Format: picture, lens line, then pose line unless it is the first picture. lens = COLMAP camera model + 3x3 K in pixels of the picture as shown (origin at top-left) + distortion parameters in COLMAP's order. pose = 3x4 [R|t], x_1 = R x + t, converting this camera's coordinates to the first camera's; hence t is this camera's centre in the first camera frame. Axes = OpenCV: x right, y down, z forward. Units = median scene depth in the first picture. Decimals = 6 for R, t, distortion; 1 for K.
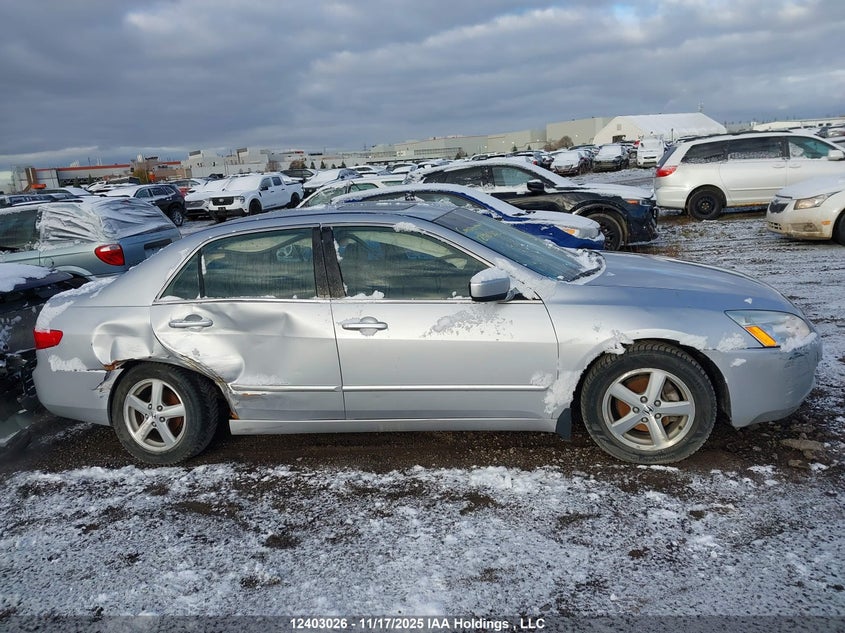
lens RADIAL K [[646.0, 0, 422.5], [0, 646.0, 316.5], [0, 0, 1]] dist [-0.002938, -0.001905]
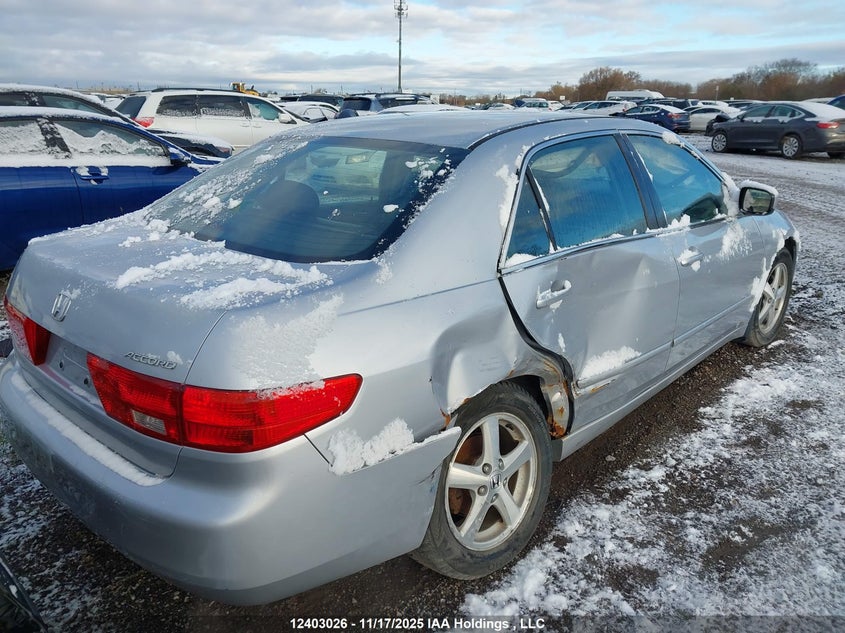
lens RADIAL K [[646.0, 0, 422.5], [0, 646.0, 316.5], [0, 0, 1]] dist [-0.002938, -0.001905]
pose [[0.539265, -0.177162, 0.823290, -0.914384], [0.136883, 0.983060, 0.121882, -0.057913], [-0.830937, 0.046967, 0.554380, 0.790208]]
